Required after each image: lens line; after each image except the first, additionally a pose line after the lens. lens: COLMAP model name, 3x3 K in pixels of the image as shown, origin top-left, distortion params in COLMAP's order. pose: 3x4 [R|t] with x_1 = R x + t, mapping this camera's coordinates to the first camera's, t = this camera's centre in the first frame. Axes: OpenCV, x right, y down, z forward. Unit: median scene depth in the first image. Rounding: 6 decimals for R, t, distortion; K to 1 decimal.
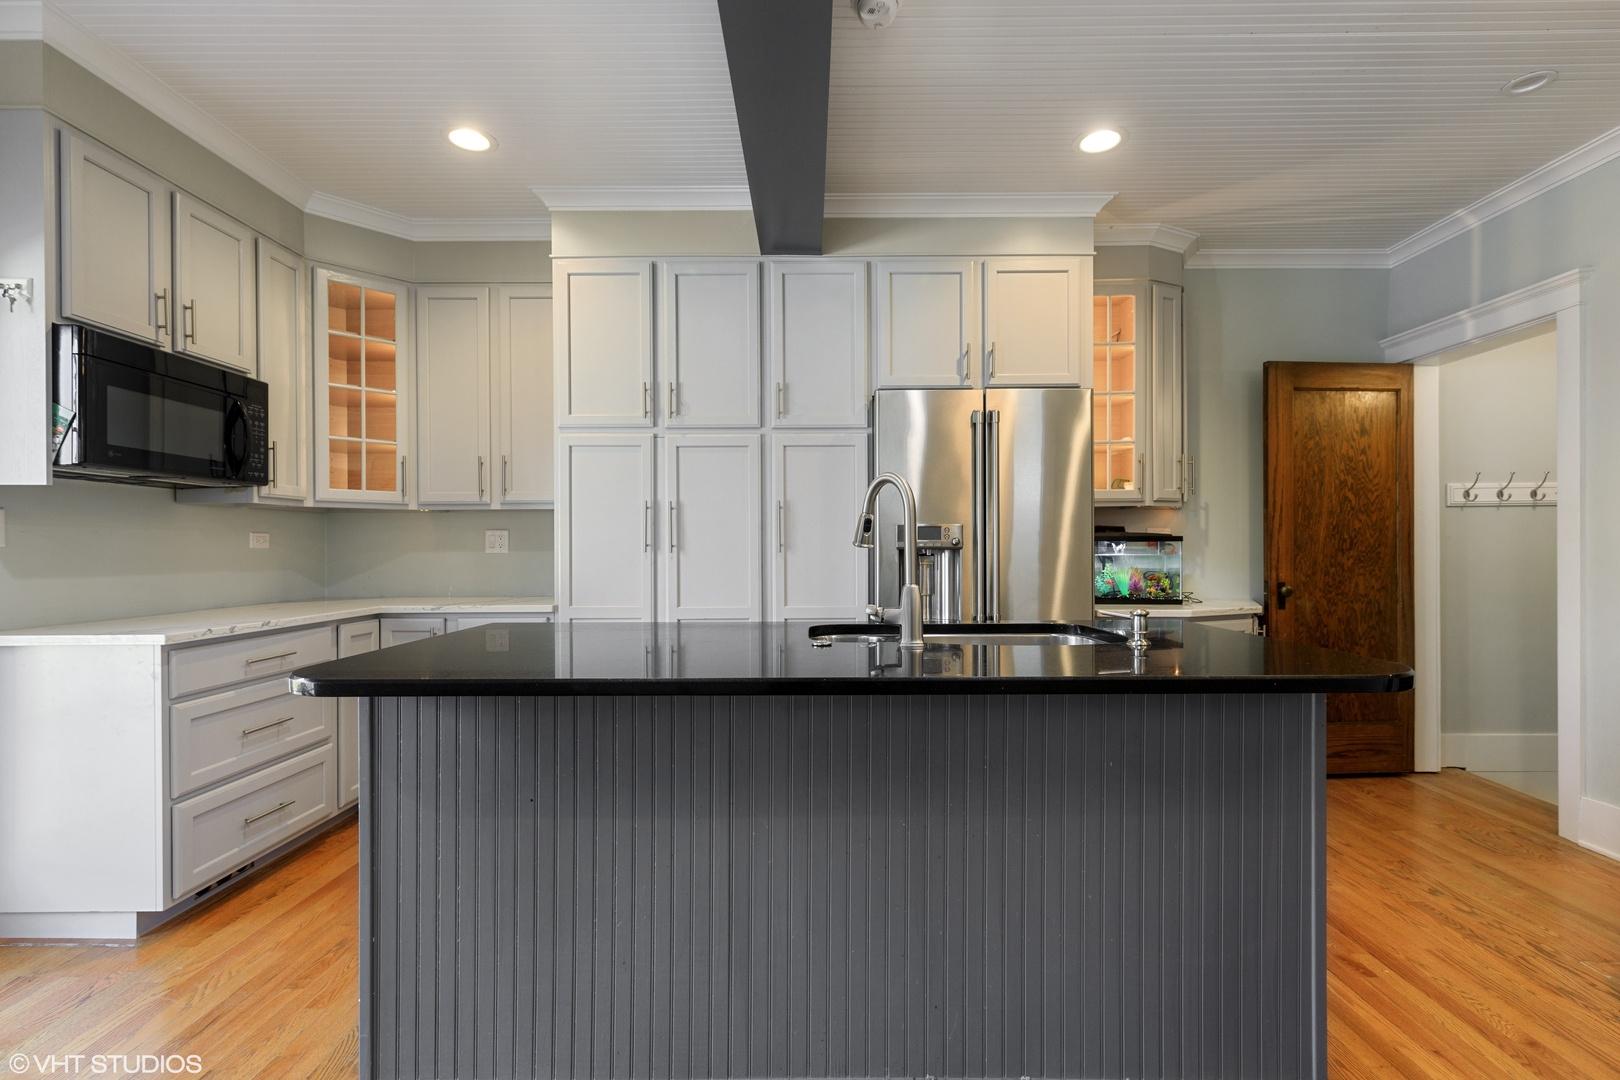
lens RADIAL K [[745.8, 0, 808.1], [0, 745.8, 551.5], [0, 0, 1]] dist [0.000549, -0.000263]
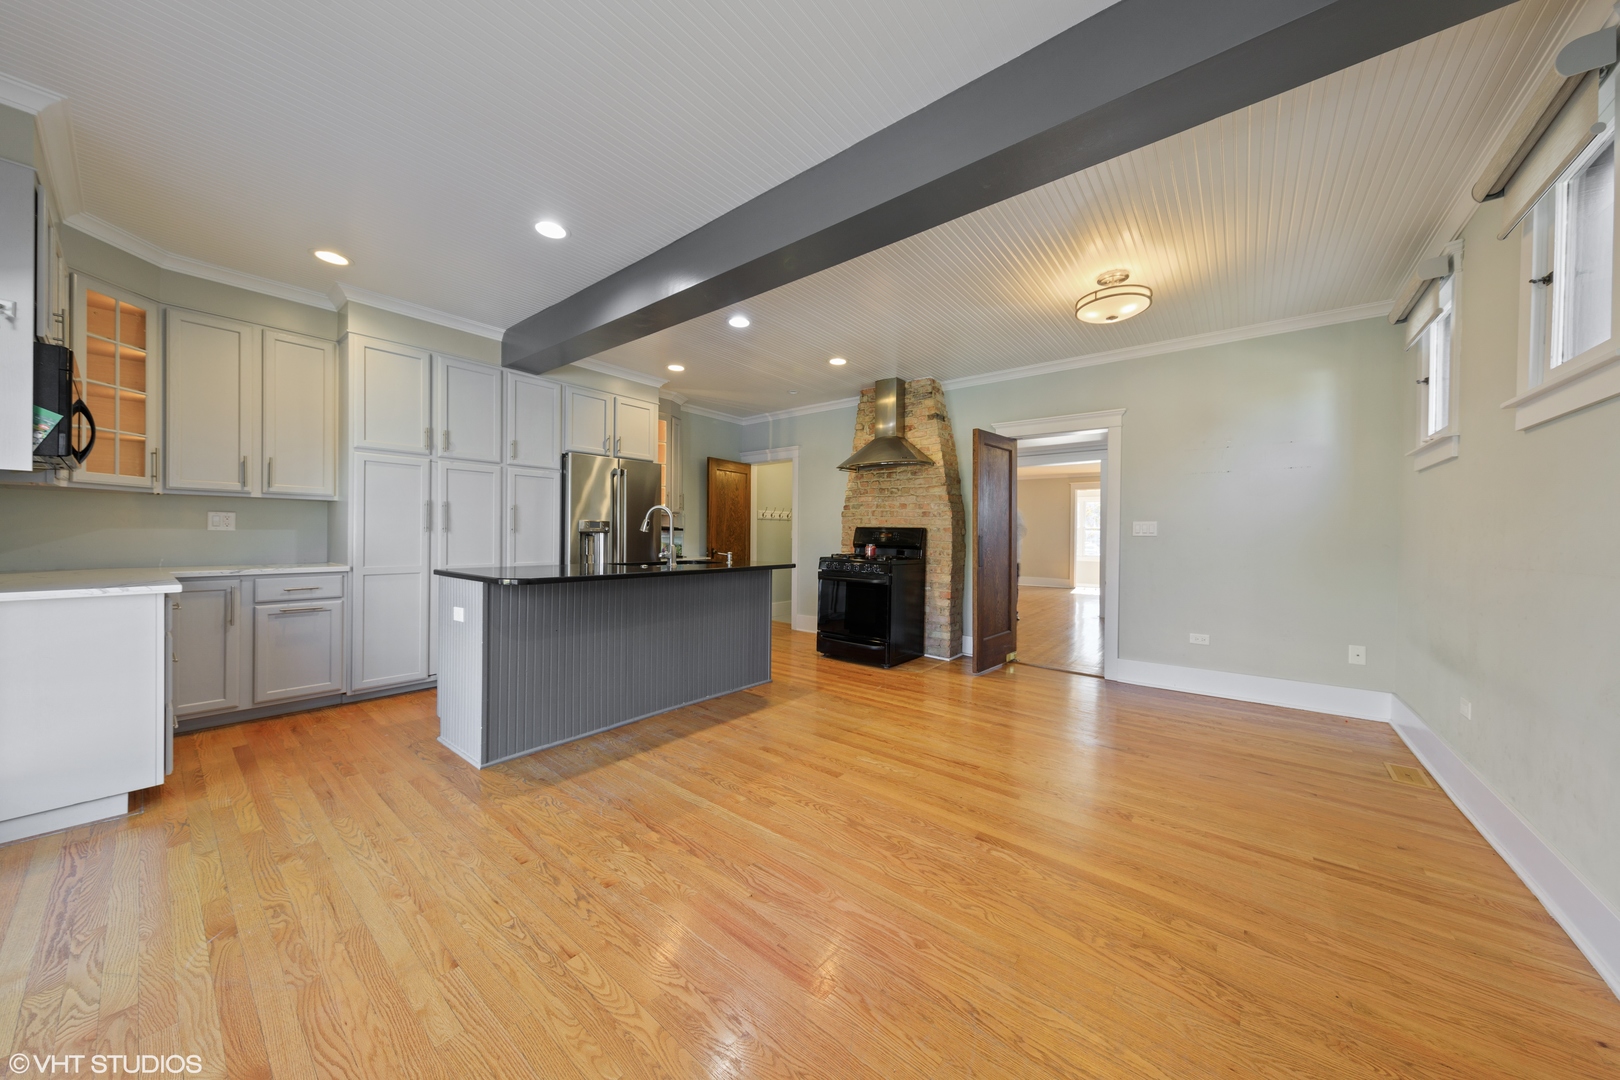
lens RADIAL K [[536.9, 0, 810.0], [0, 536.9, 540.0], [0, 0, 1]] dist [-0.000049, -0.000006]
pose [[0.621847, 0.003641, 0.783130, -0.611497], [-0.010274, 0.999941, 0.003509, 0.006143], [-0.783071, -0.010228, 0.621848, -0.386312]]
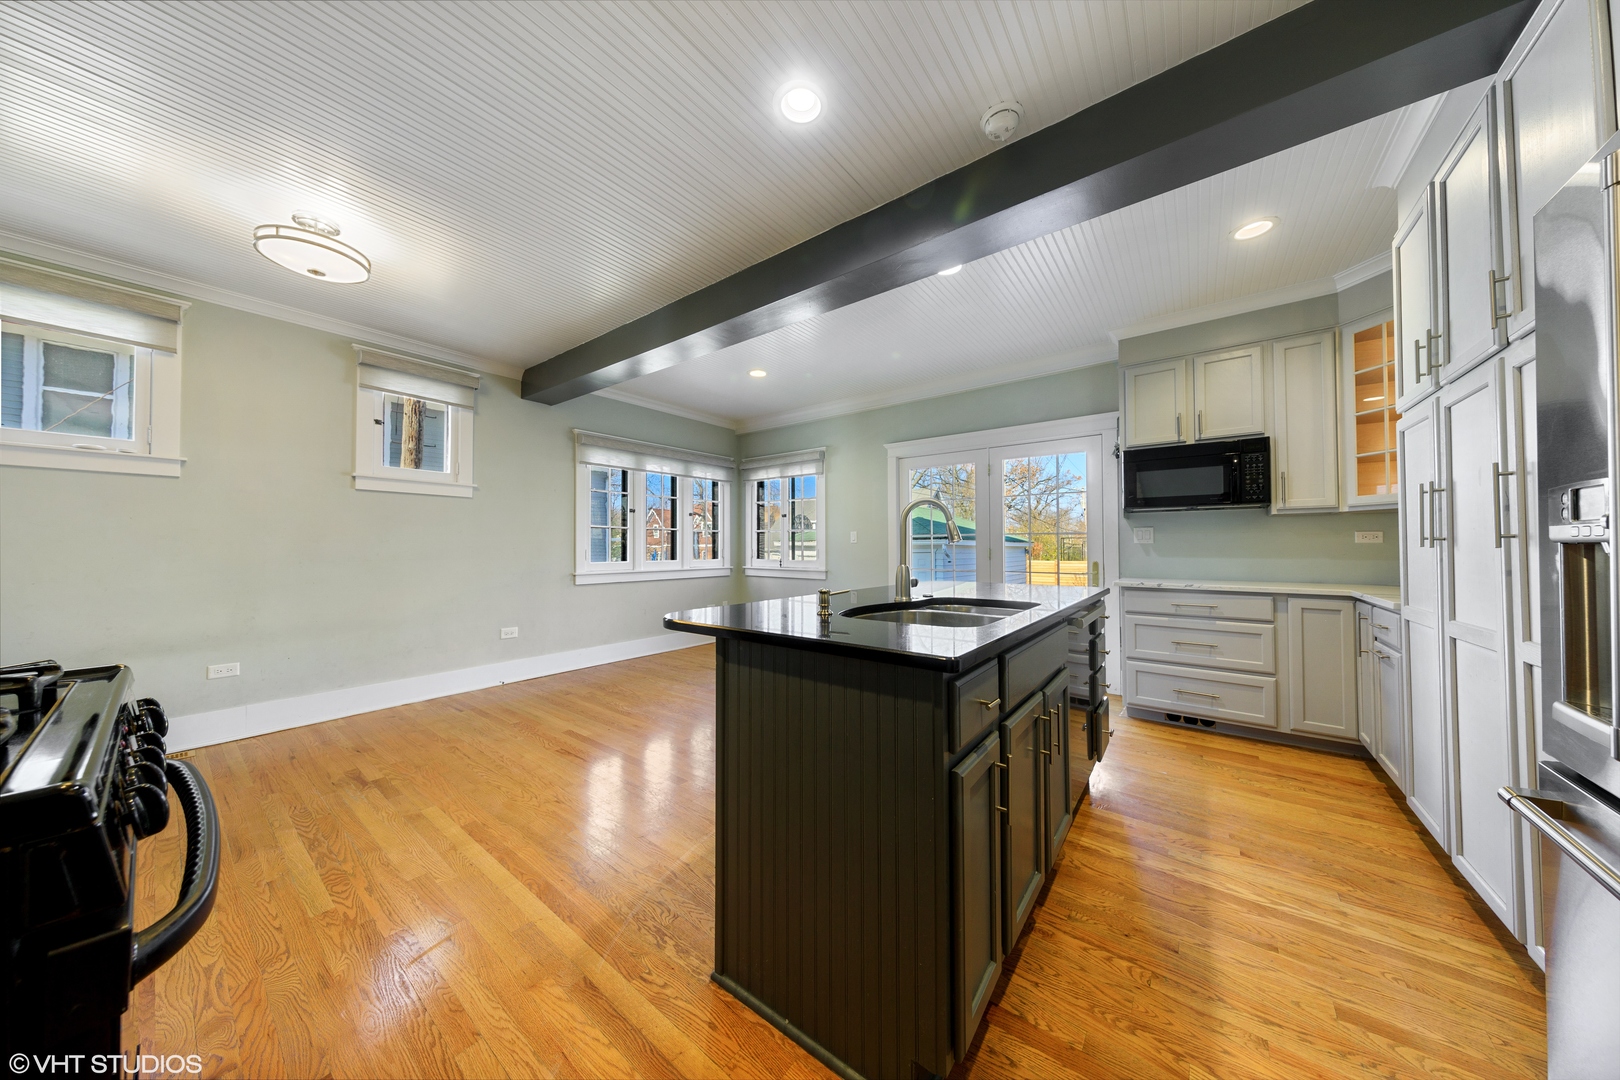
lens RADIAL K [[503.5, 0, 810.0], [0, 503.5, 540.0], [0, 0, 1]] dist [0.000723, 0.000041]
pose [[-0.605183, -0.009436, -0.796030, 0.624589], [-0.001131, 0.999939, -0.010993, 0.001069], [0.796086, -0.005753, -0.605157, 0.796879]]
